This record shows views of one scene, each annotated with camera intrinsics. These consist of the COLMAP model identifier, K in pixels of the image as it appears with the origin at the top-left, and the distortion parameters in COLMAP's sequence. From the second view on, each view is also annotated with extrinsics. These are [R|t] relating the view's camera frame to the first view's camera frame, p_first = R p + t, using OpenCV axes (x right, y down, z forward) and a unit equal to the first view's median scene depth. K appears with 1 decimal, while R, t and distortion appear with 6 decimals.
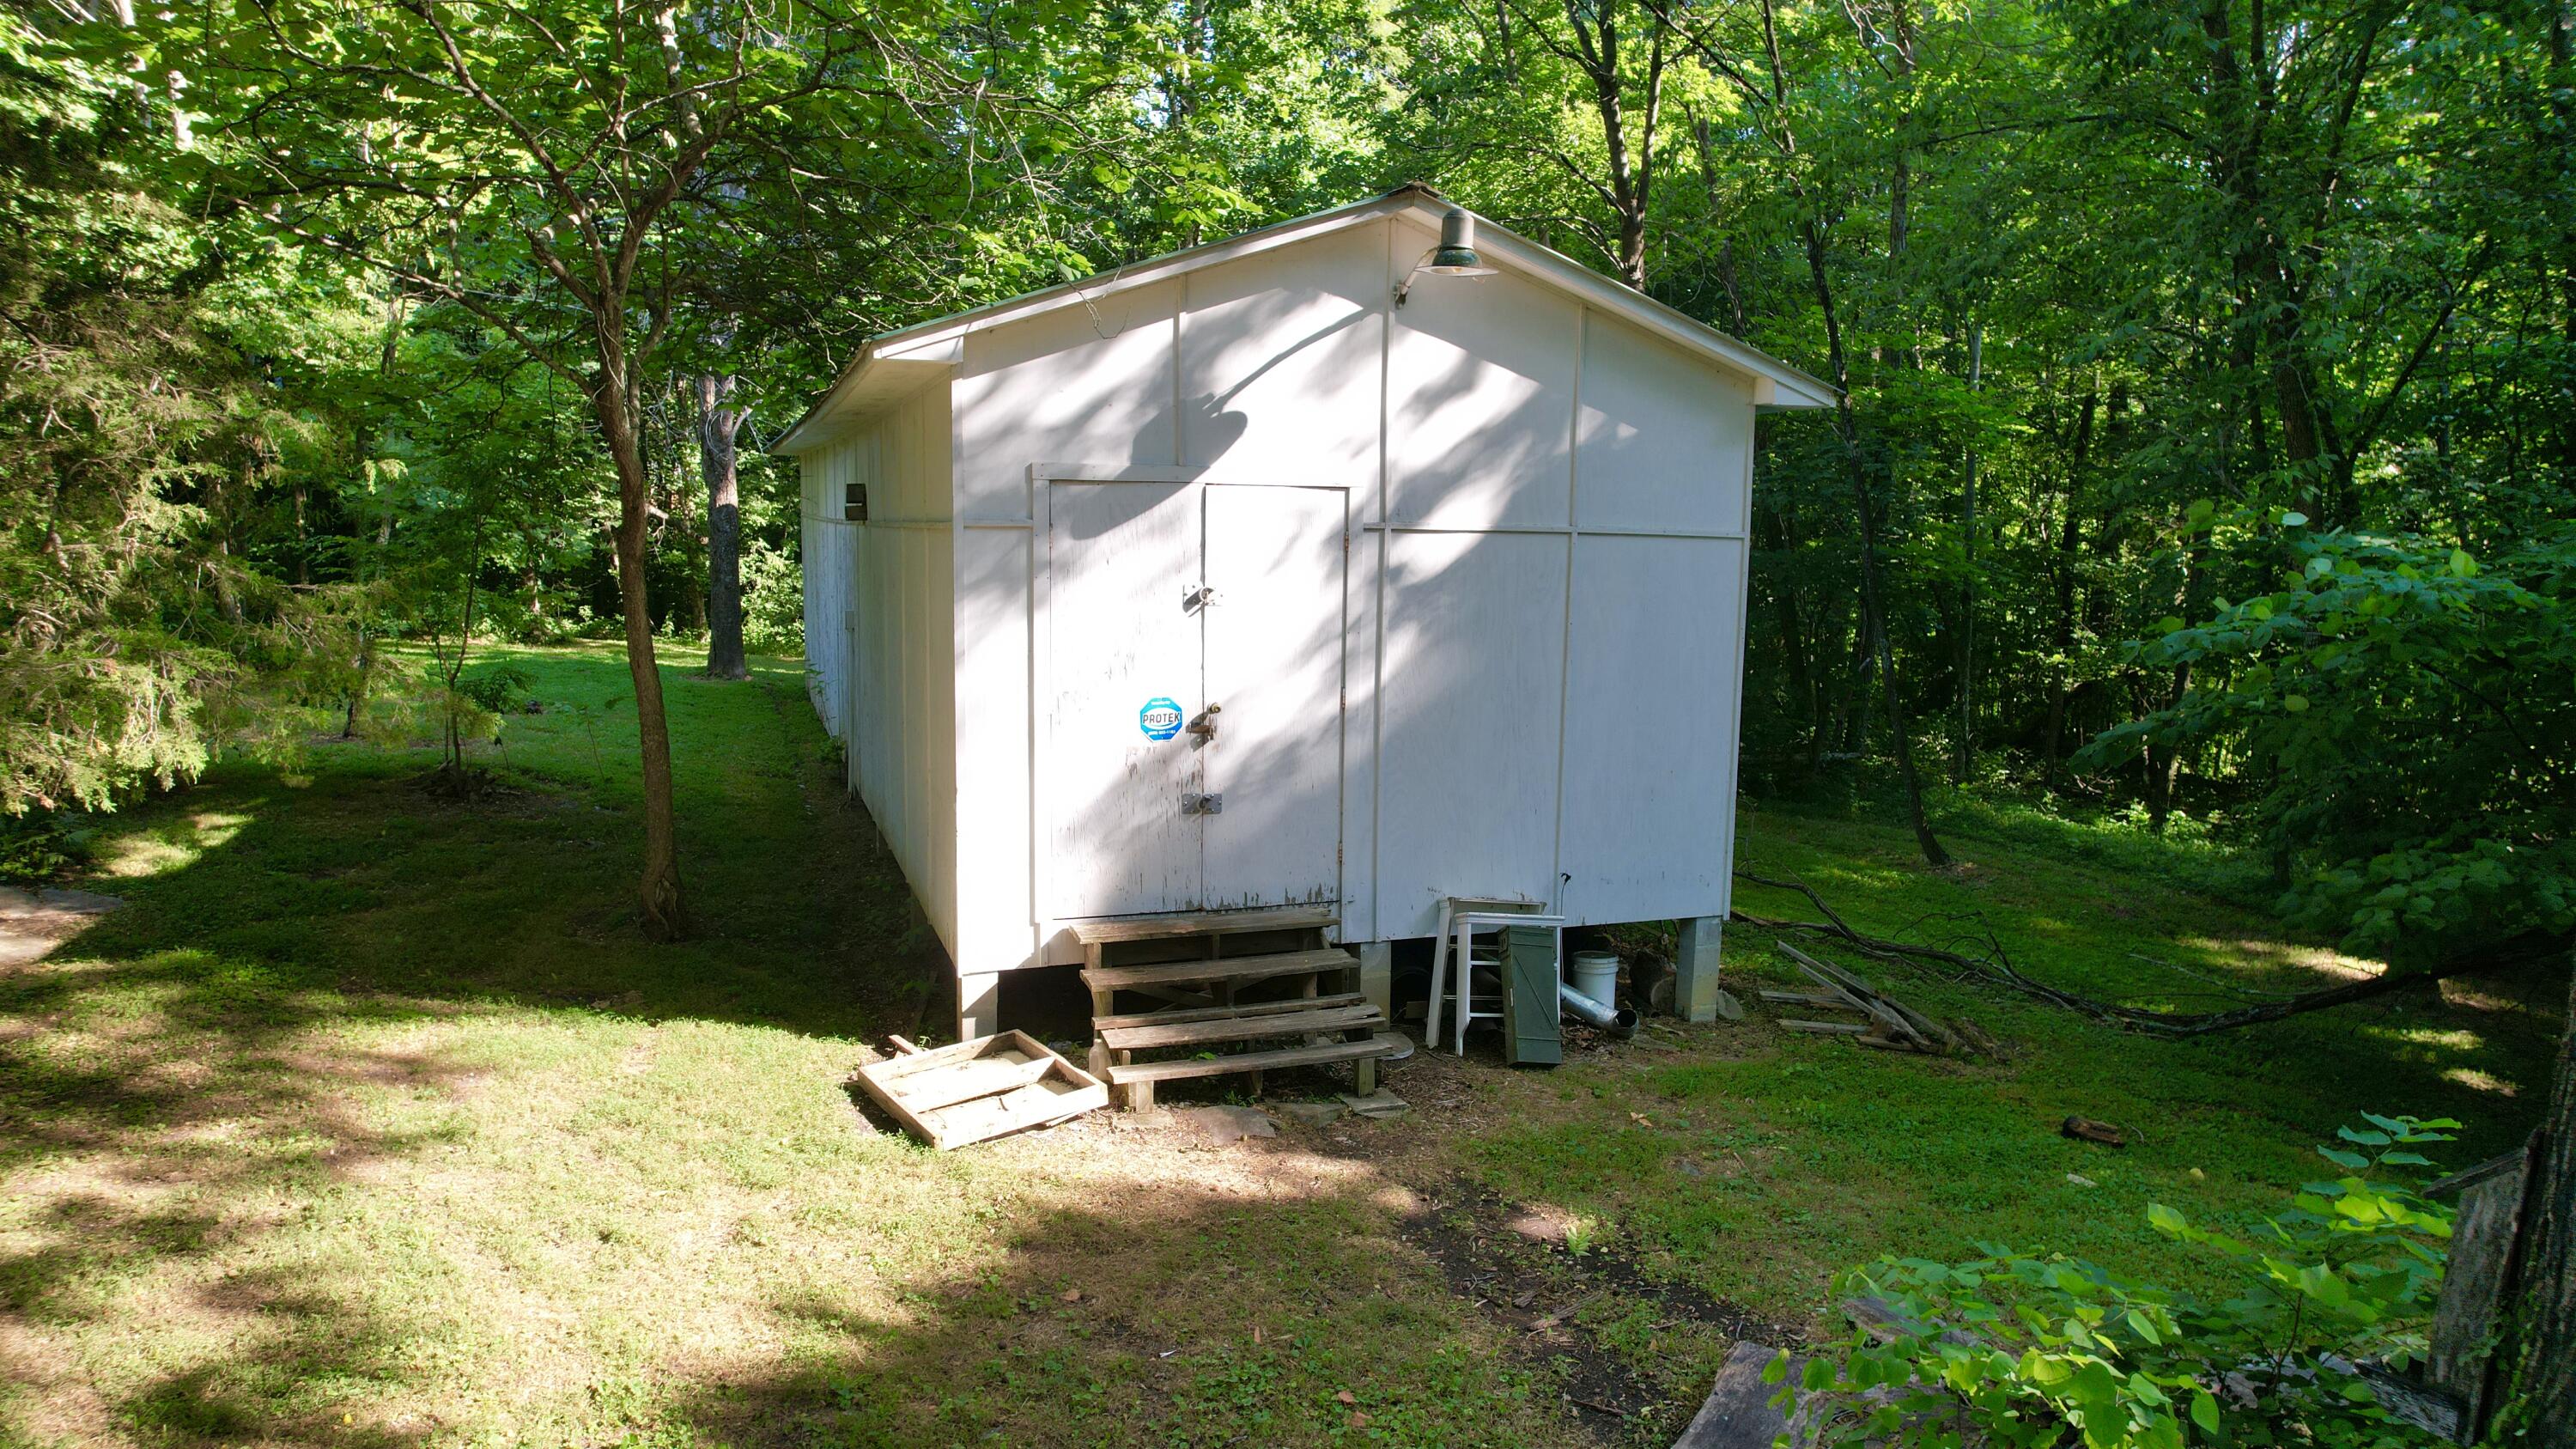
lens RADIAL K [[1656.1, 0, 1286.9], [0, 1656.1, 718.5], [0, 0, 1]] dist [0.000787, 0.001966]
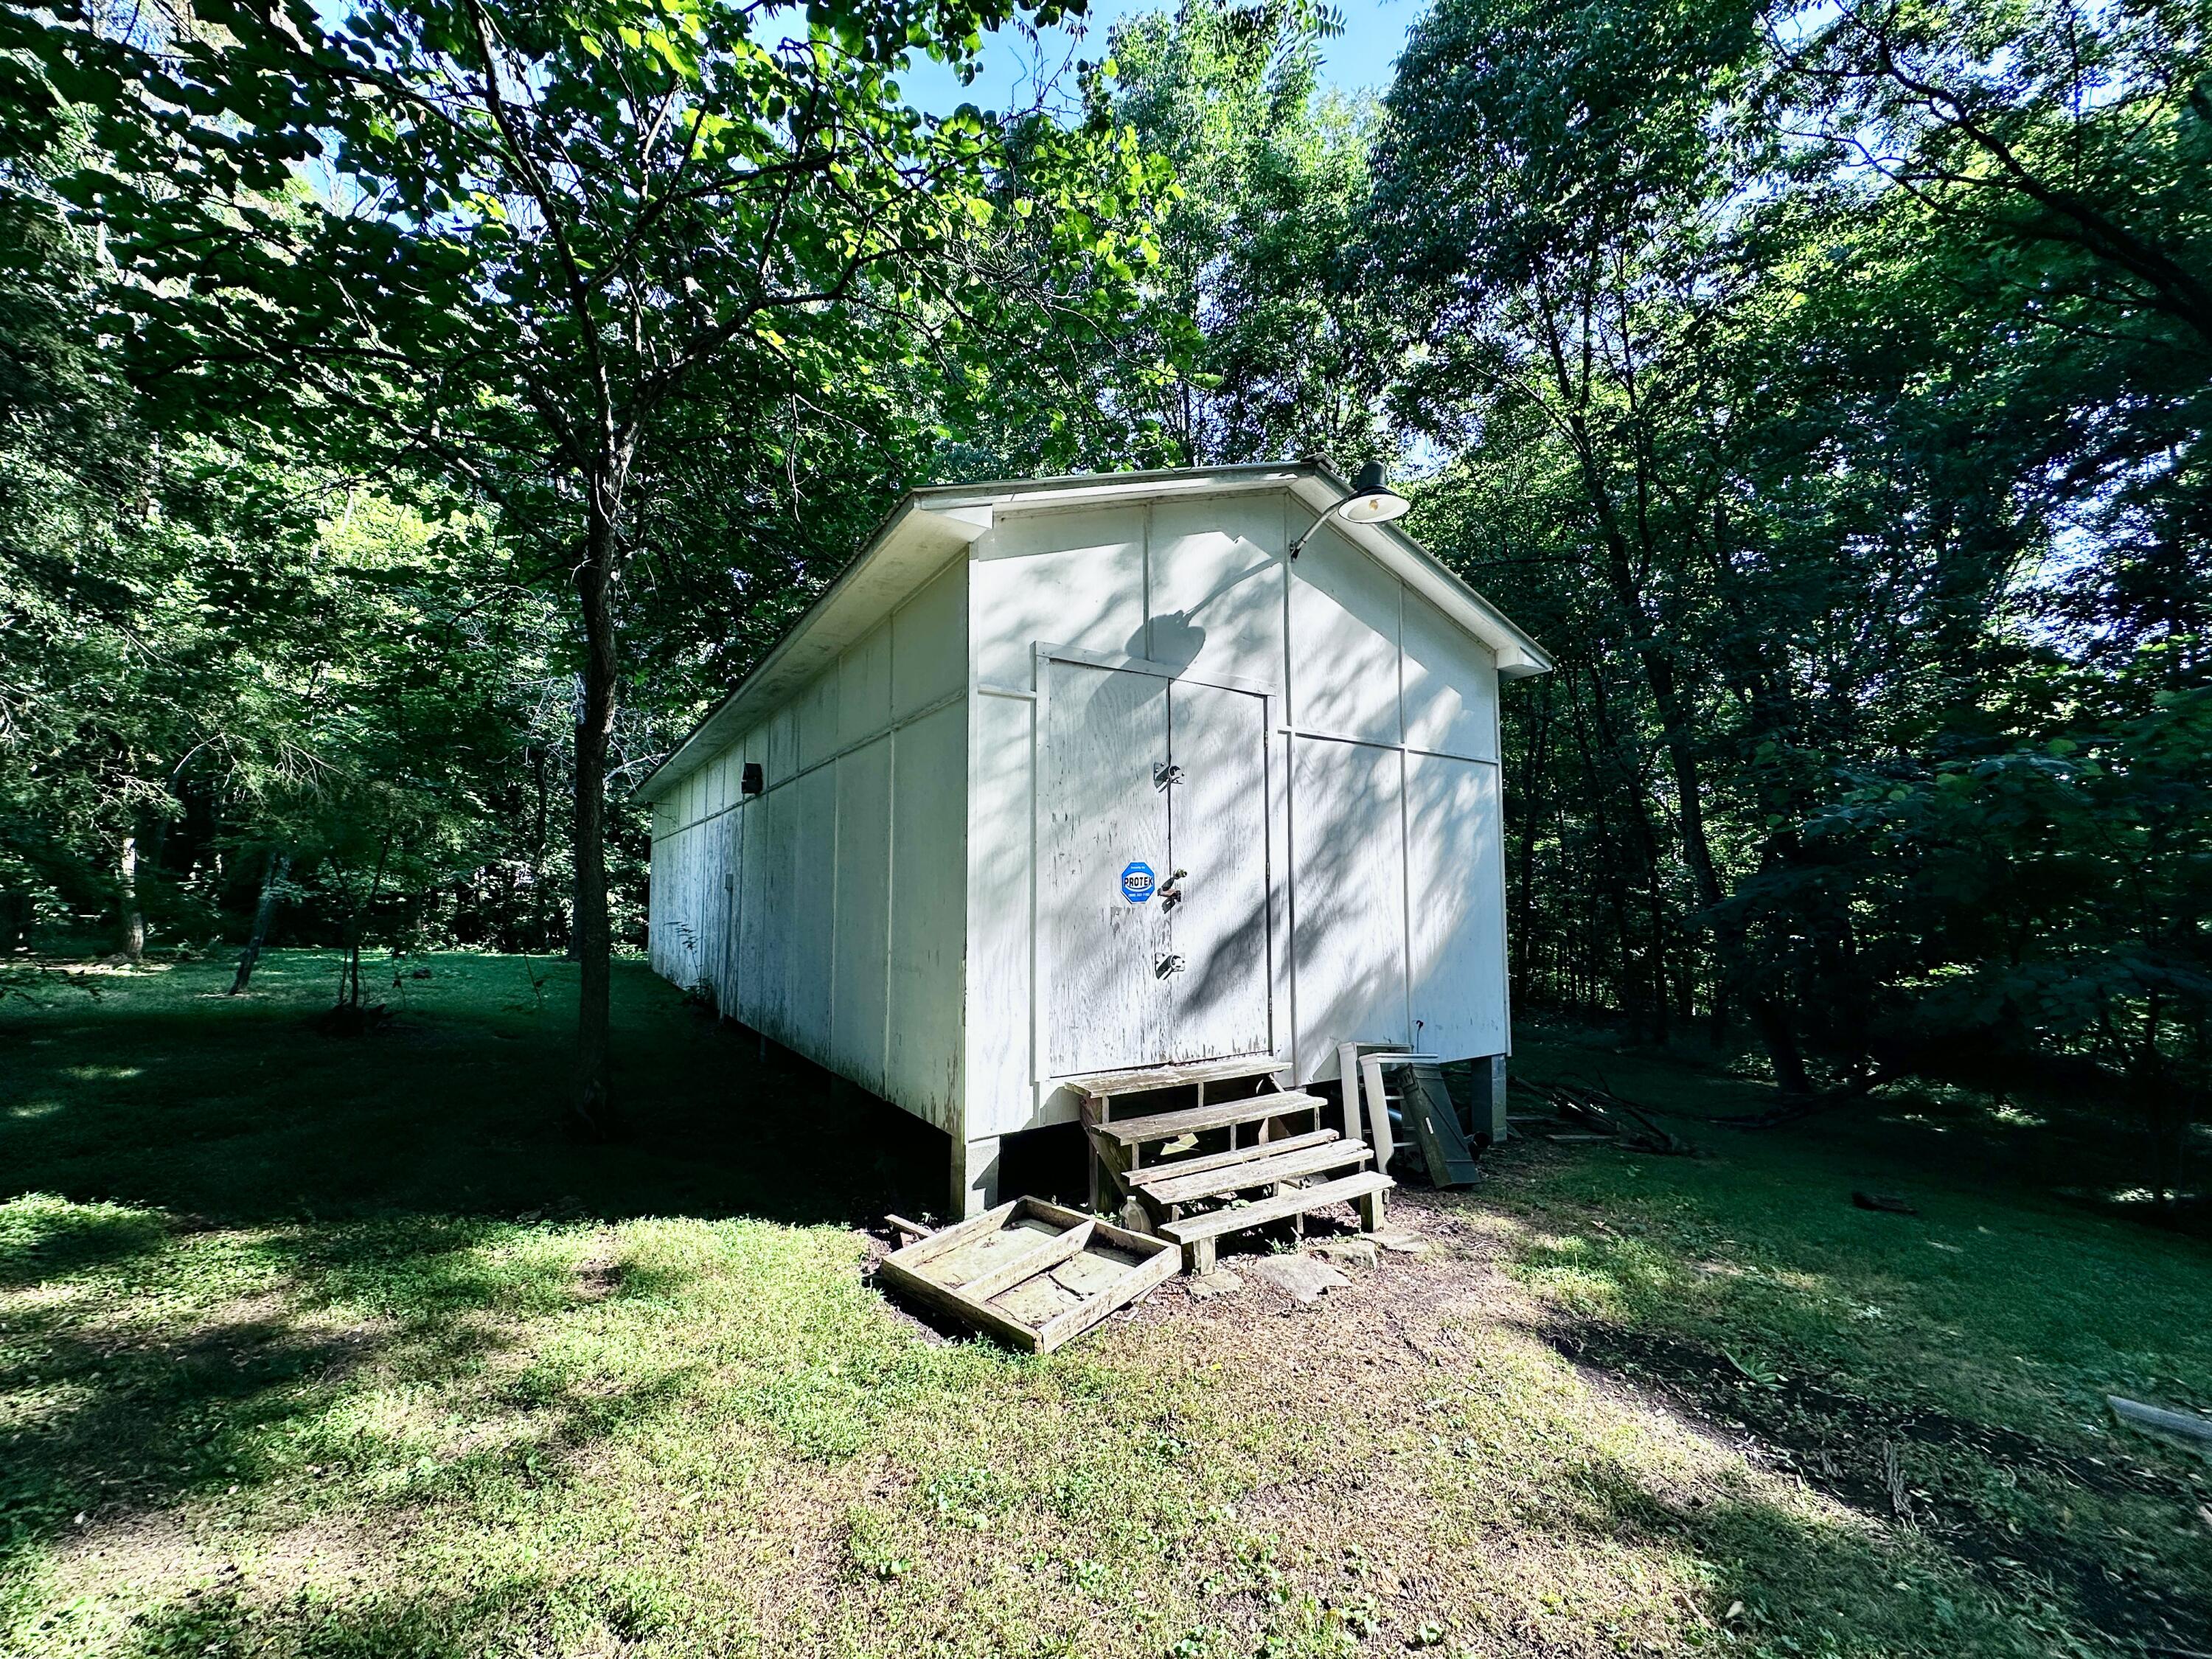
lens RADIAL K [[881.5, 0, 1107.6], [0, 881.5, 843.6], [0, 0, 1]] dist [0.003339, -0.000383]
pose [[0.969814, 0.001764, 0.243839, -0.241963], [0.045200, 0.981344, -0.186871, 0.084580], [-0.239619, 0.192252, 0.951642, 0.460660]]
